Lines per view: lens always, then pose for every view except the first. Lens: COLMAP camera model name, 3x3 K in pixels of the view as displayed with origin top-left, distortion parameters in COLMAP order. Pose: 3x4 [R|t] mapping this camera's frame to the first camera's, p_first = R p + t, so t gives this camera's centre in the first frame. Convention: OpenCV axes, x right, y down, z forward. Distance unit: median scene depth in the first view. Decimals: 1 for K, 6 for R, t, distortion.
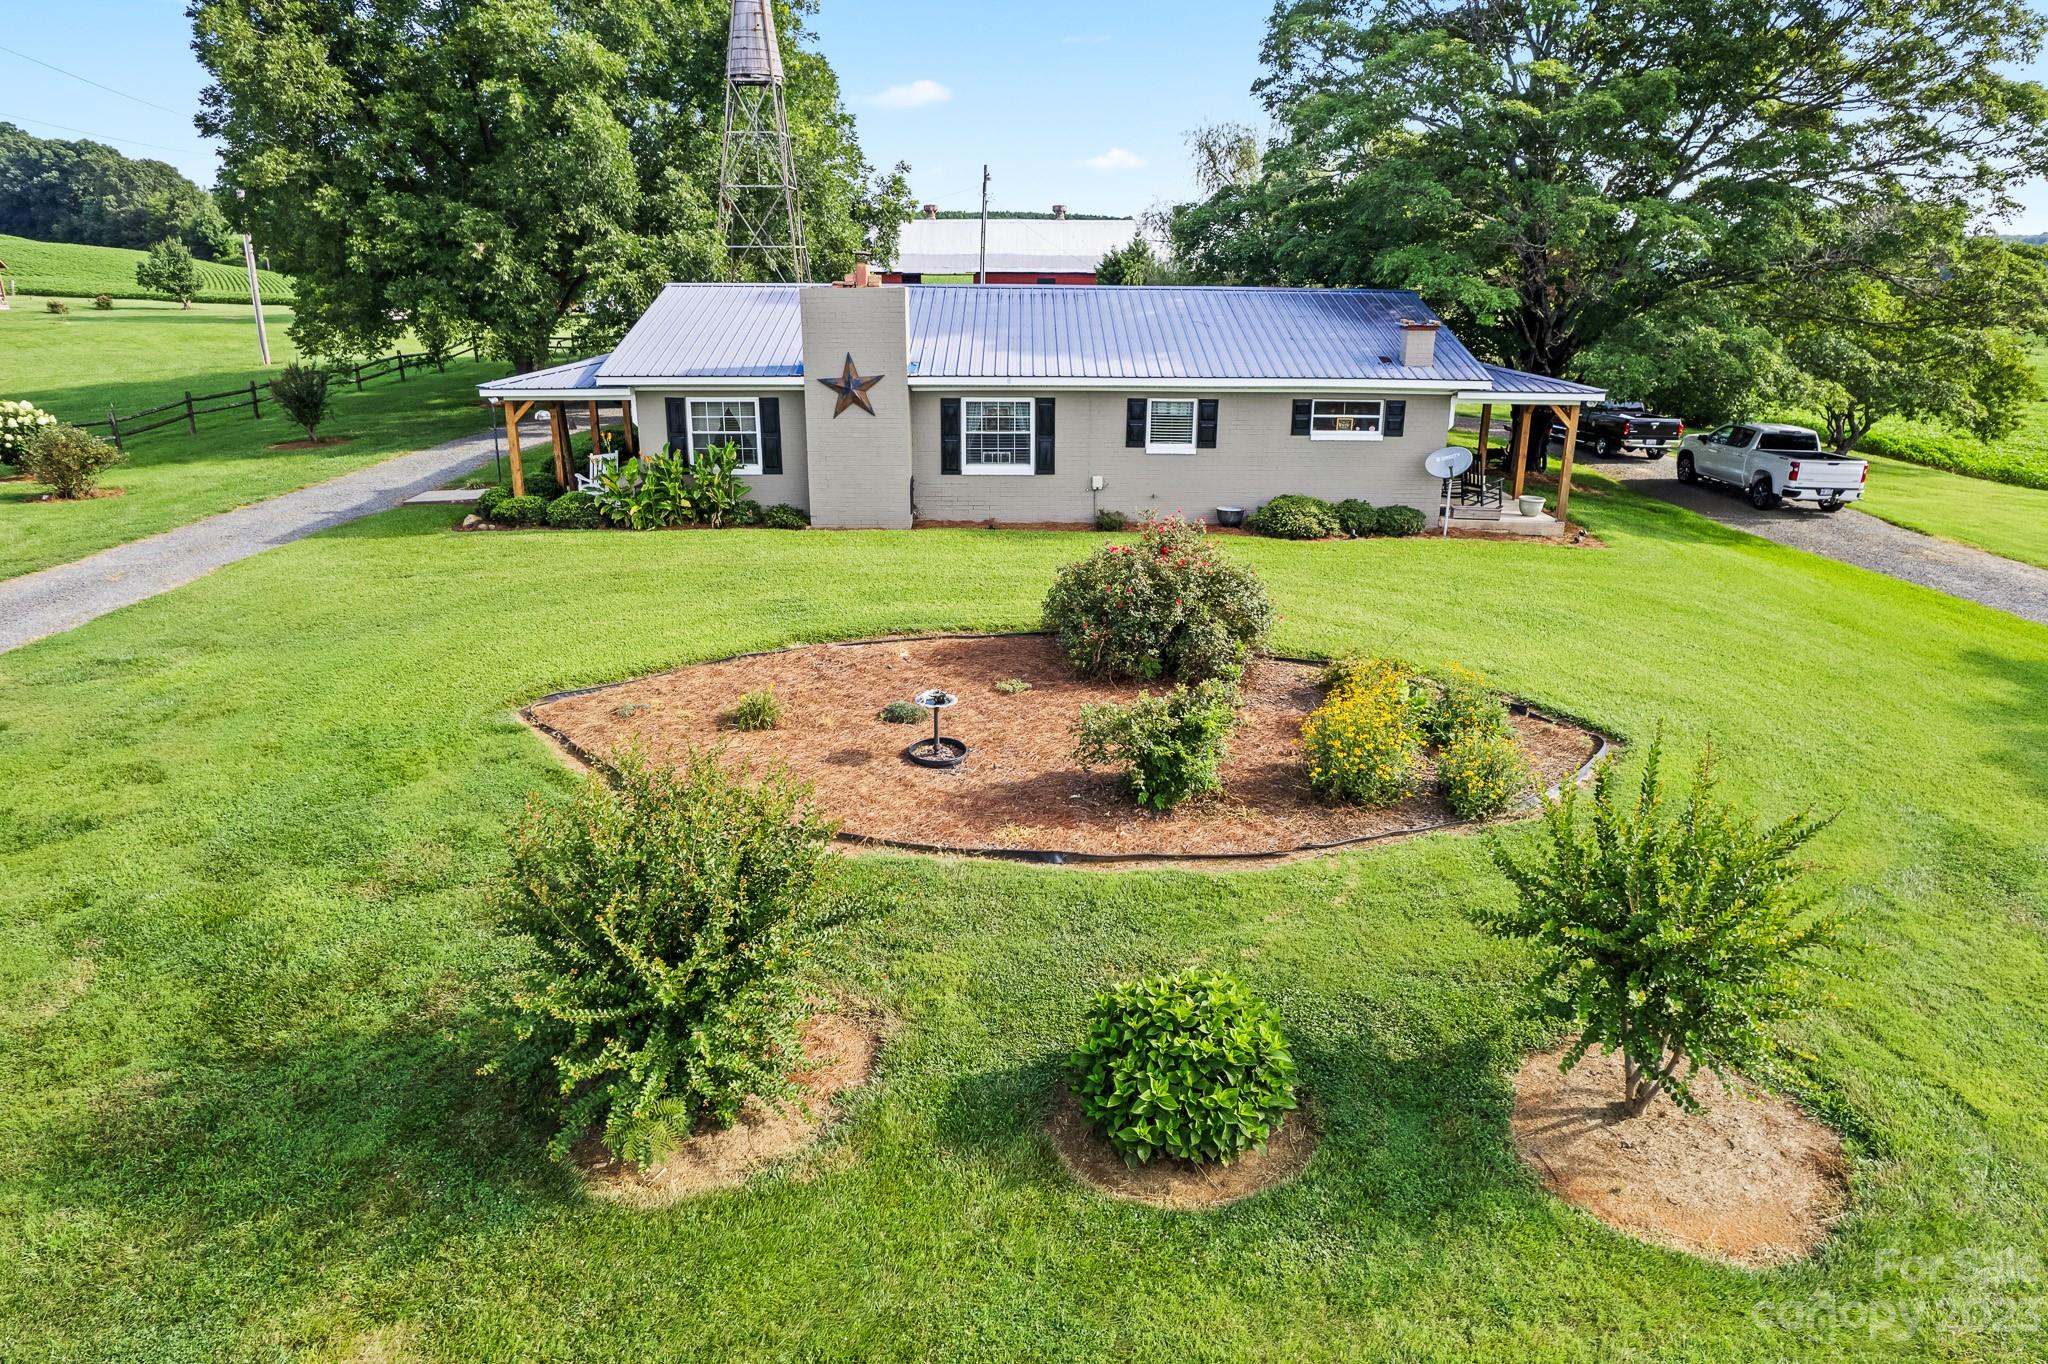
lens RADIAL K [[1323.9, 0, 1024.0], [0, 1323.9, 682.0], [0, 0, 1]] dist [-0.079321, 0.085223]
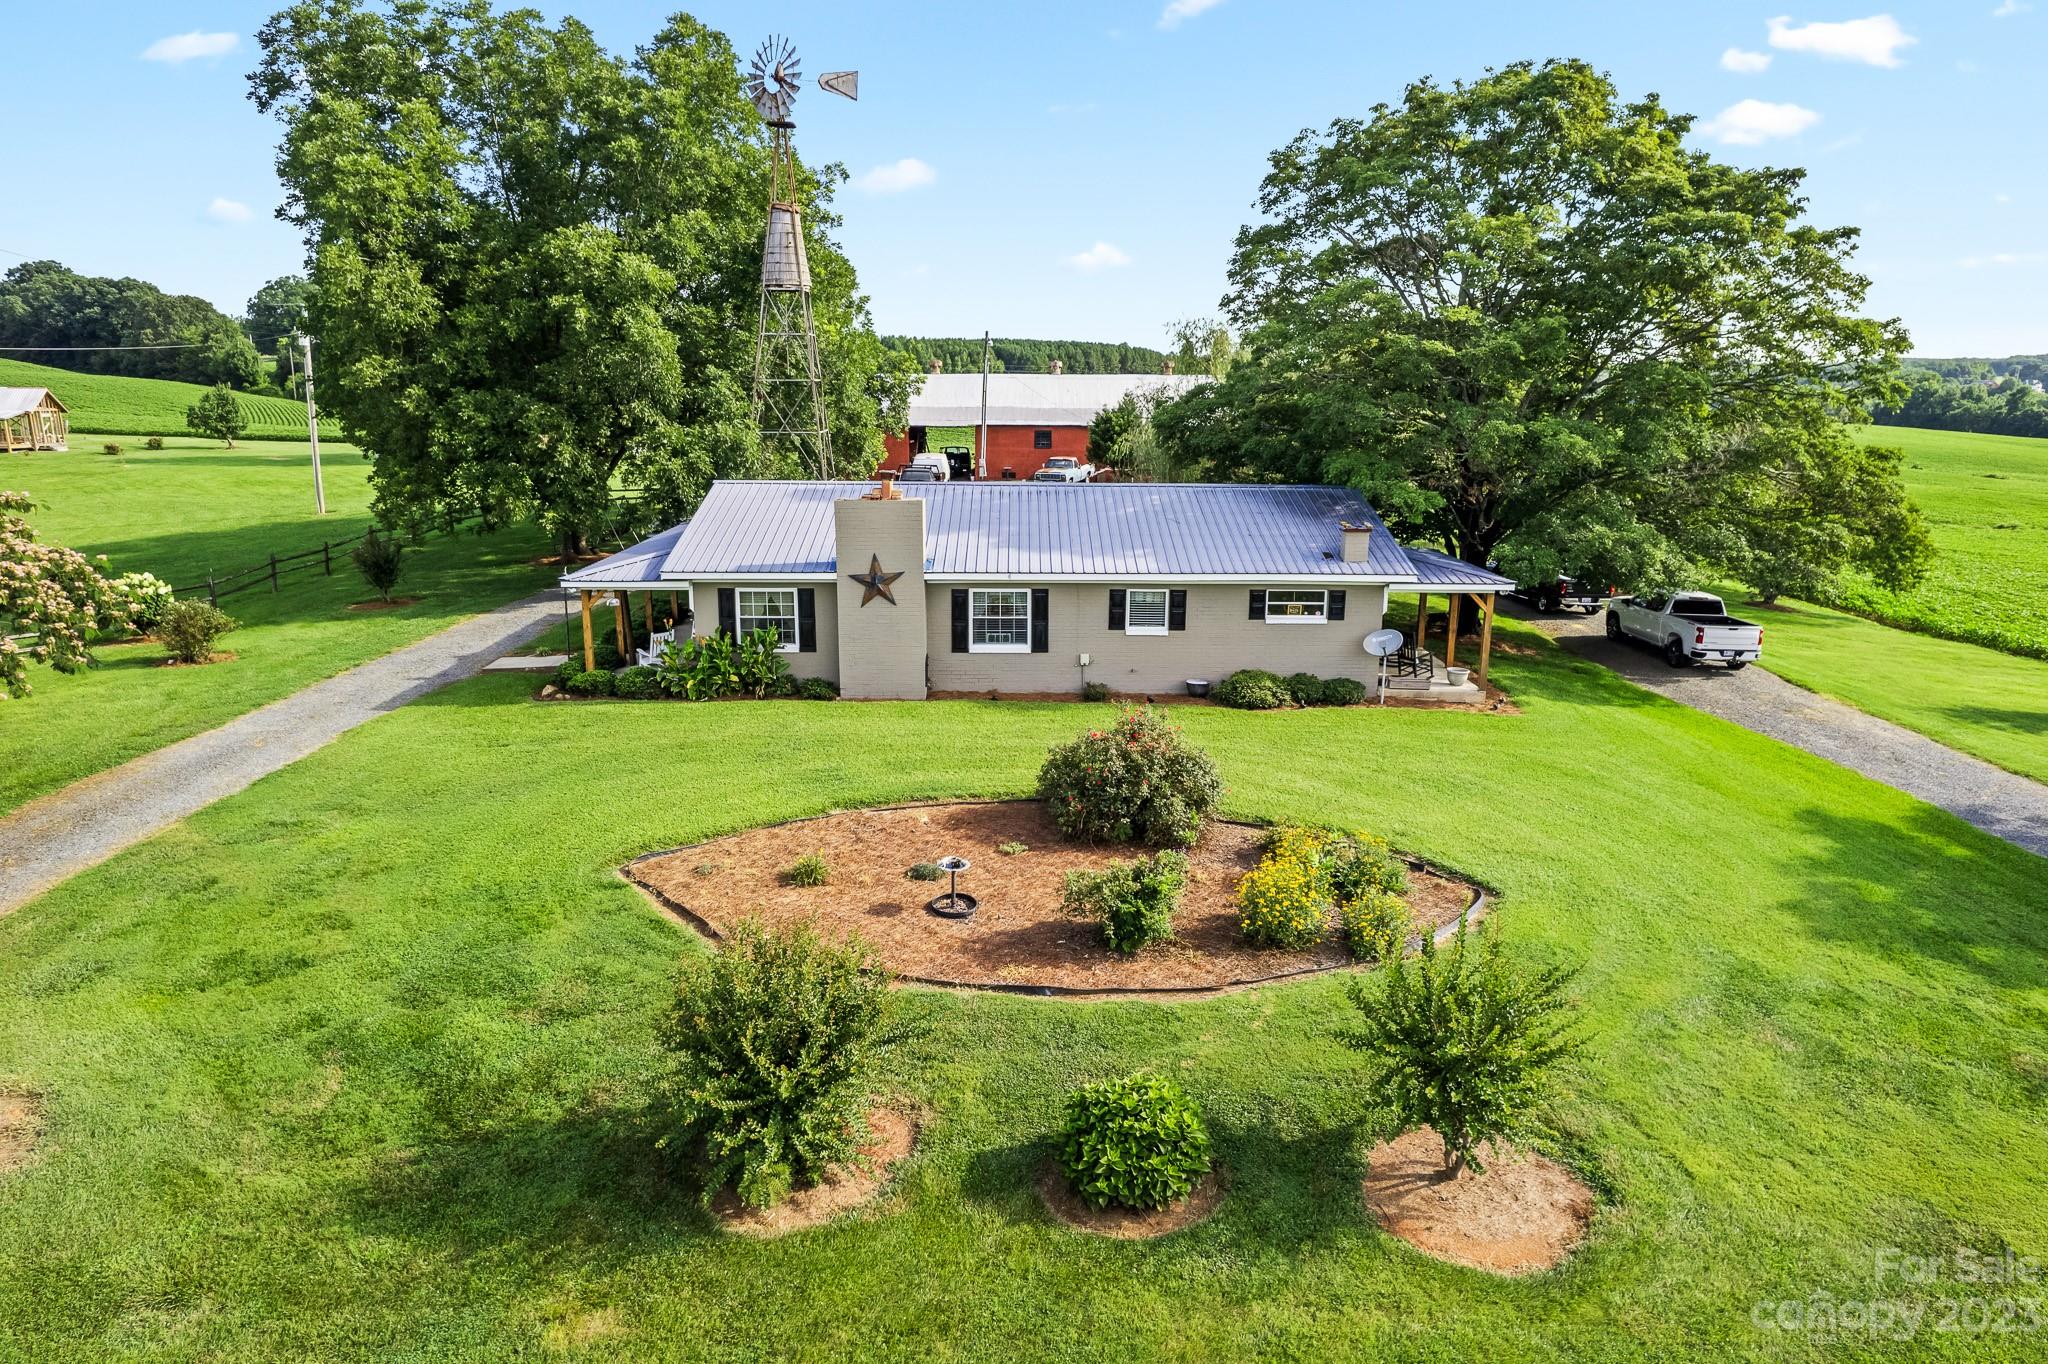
lens RADIAL K [[1318.2, 0, 1025.0], [0, 1318.2, 691.9], [0, 0, 1]] dist [-0.071812, 0.069148]
pose [[0.999998, 0.000276, 0.002045, 0.000349], [-0.000115, 0.996940, -0.078174, -0.045838], [-0.002060, 0.078174, 0.996938, -0.244117]]
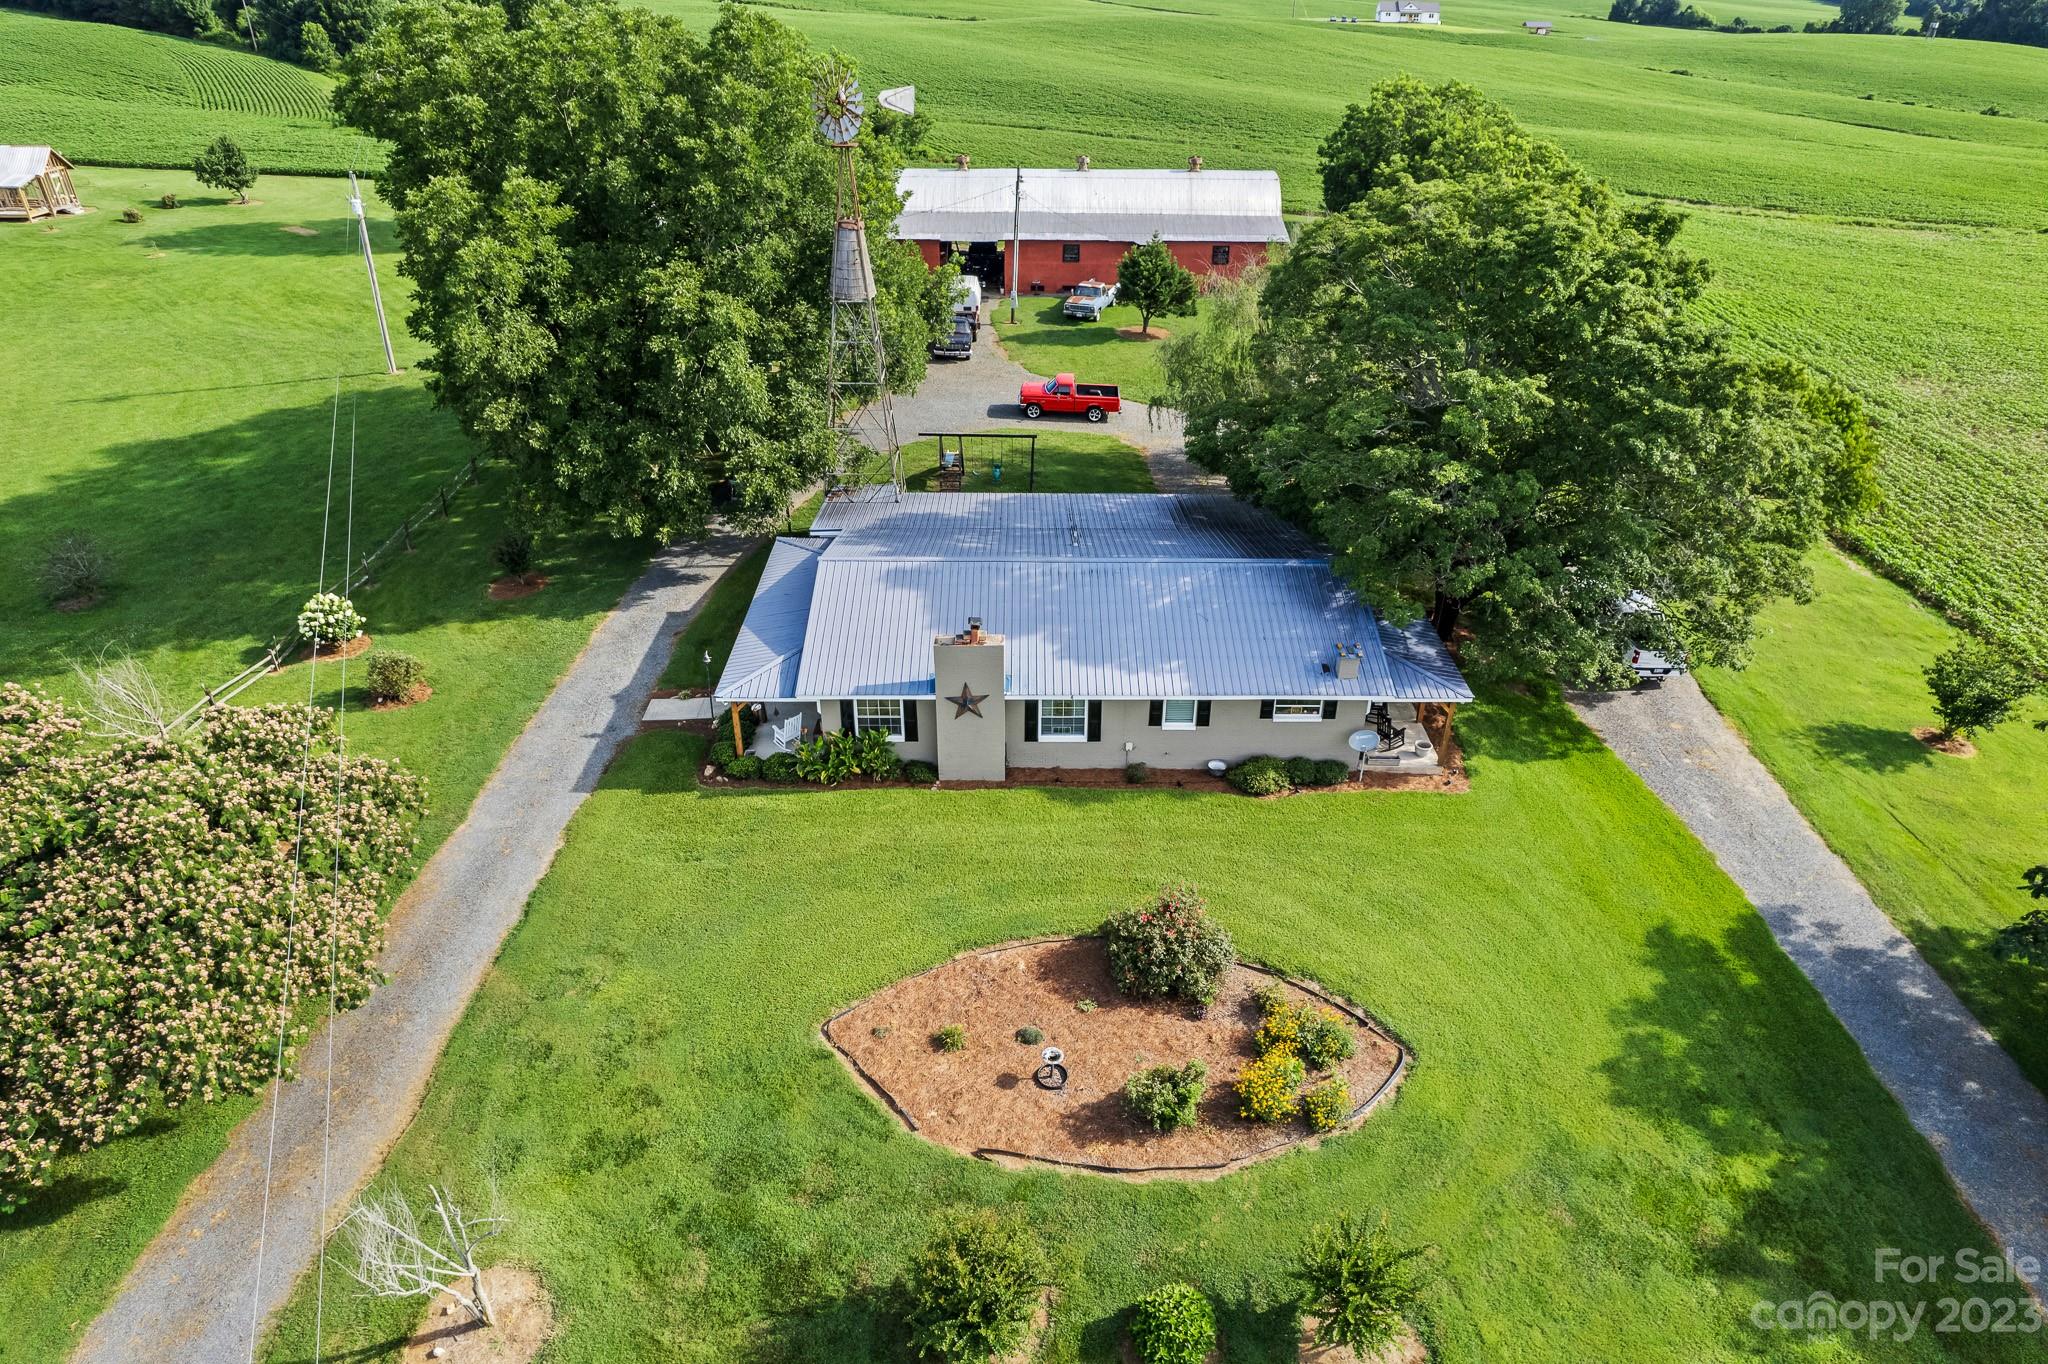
lens RADIAL K [[1318.2, 0, 1025.0], [0, 1318.2, 691.9], [0, 0, 1]] dist [-0.071812, 0.069148]
pose [[0.999997, -0.000412, -0.002569, -0.086631], [0.000942, 0.977768, 0.209685, -0.778884], [0.002426, -0.209687, 0.977766, -0.659215]]
